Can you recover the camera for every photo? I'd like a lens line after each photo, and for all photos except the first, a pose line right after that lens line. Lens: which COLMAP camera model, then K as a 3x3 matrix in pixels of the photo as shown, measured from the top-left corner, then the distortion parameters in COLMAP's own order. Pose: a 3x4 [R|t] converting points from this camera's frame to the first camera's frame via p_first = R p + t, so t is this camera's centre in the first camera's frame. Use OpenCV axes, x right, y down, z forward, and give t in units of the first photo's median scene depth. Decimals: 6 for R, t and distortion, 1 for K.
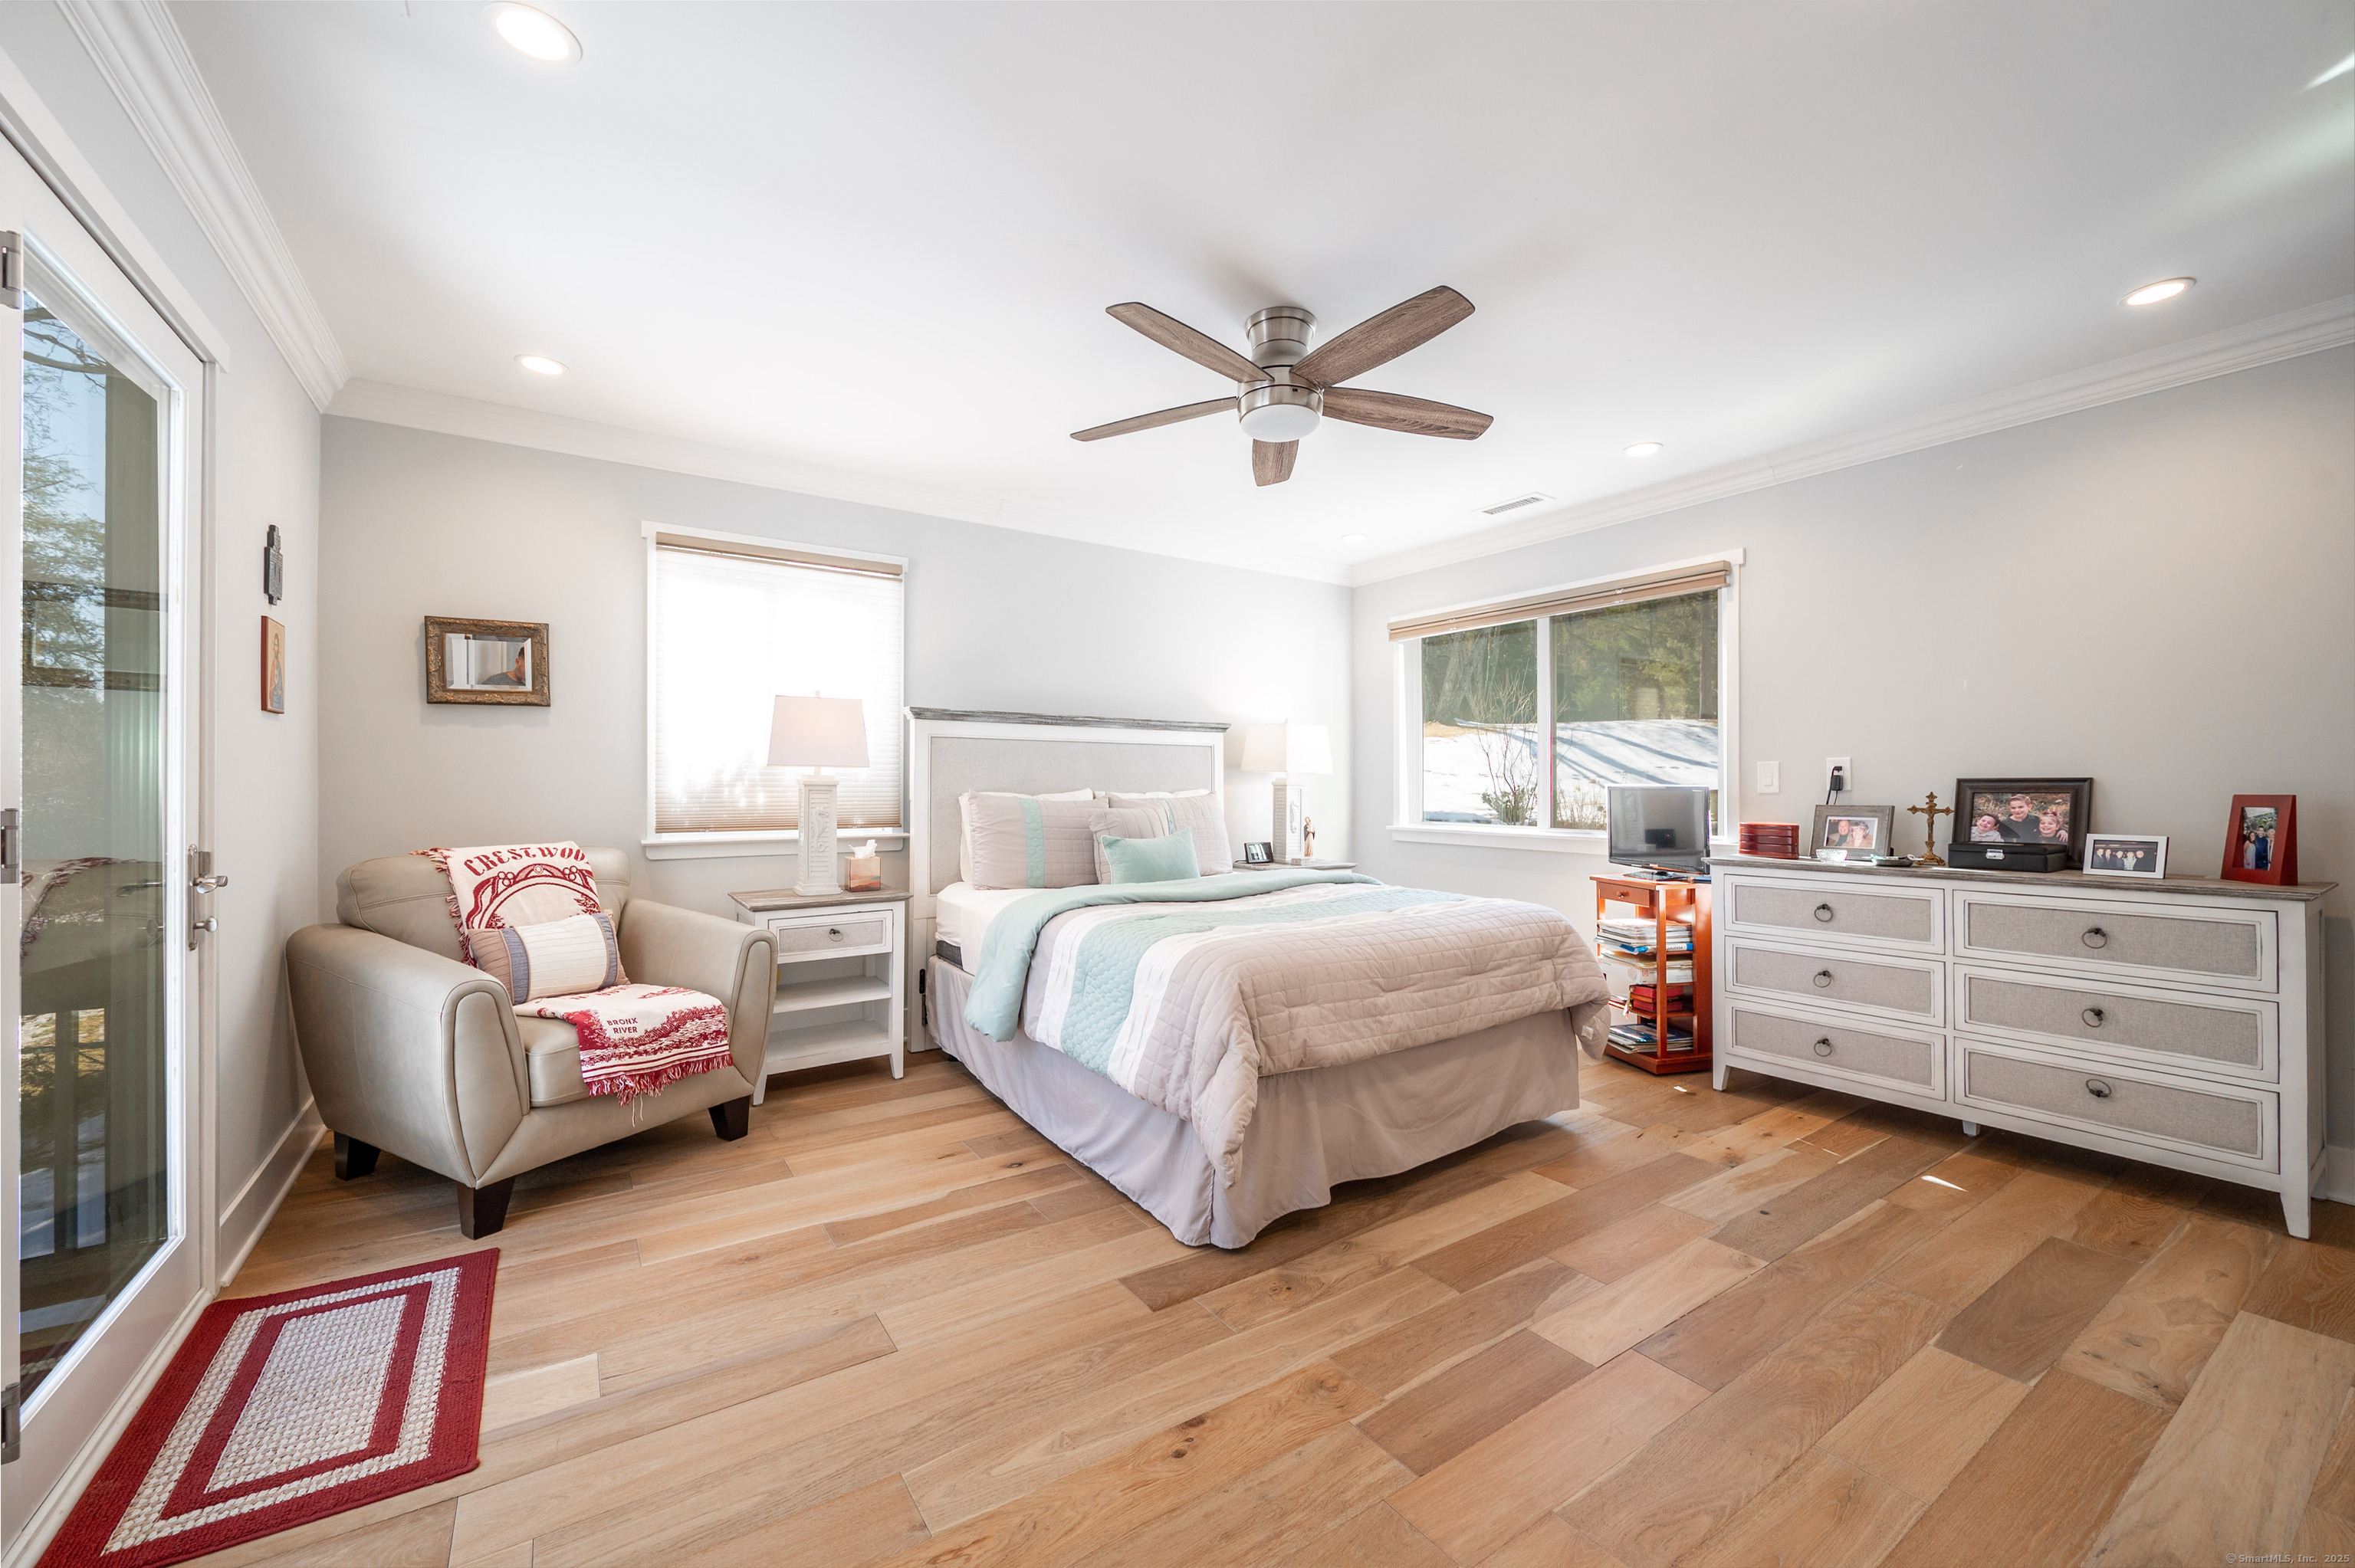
lens RADIAL K [[957.8, 0, 1175.6], [0, 957.8, 781.6], [0, 0, 1]] dist [-0.002568, -0.000737]
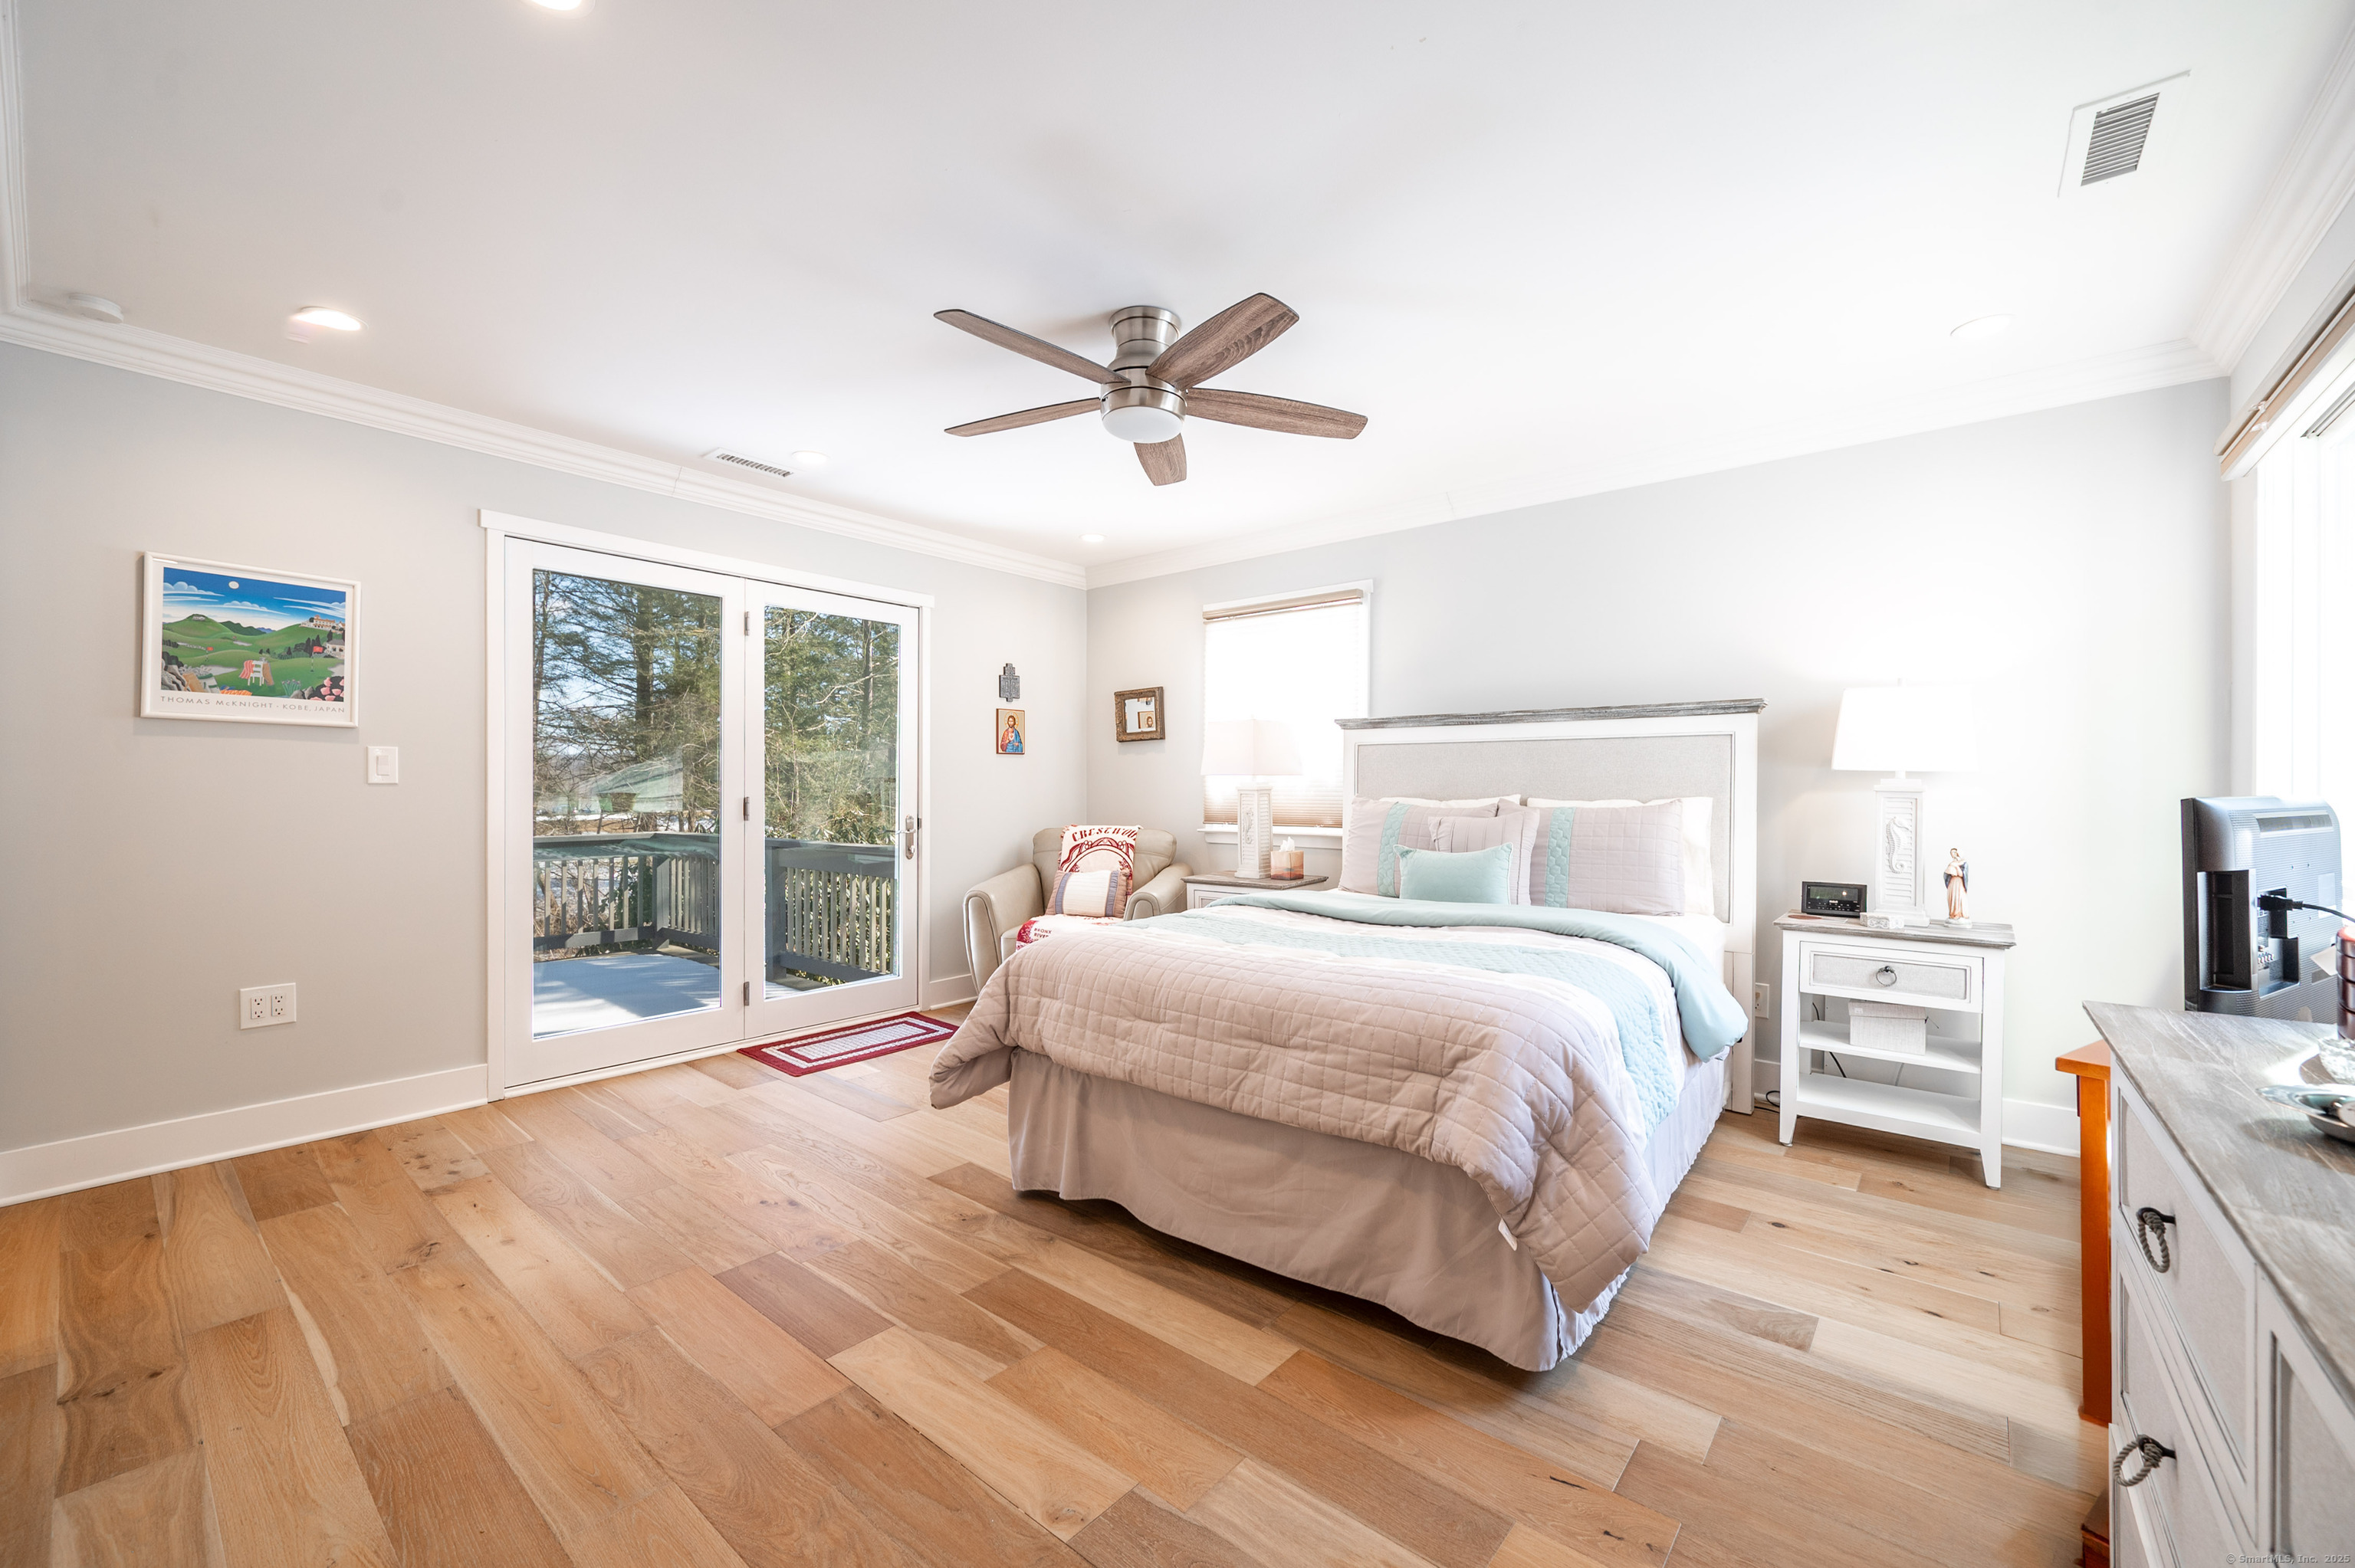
lens RADIAL K [[957.8, 0, 1164.8], [0, 957.8, 791.3], [0, 0, 1]] dist [-0.002568, -0.000737]
pose [[0.245102, 0.002646, -0.969494, 1.037256], [0.000892, 0.999995, 0.002954, 0.001904], [0.969497, -0.001589, 0.245098, 0.752877]]
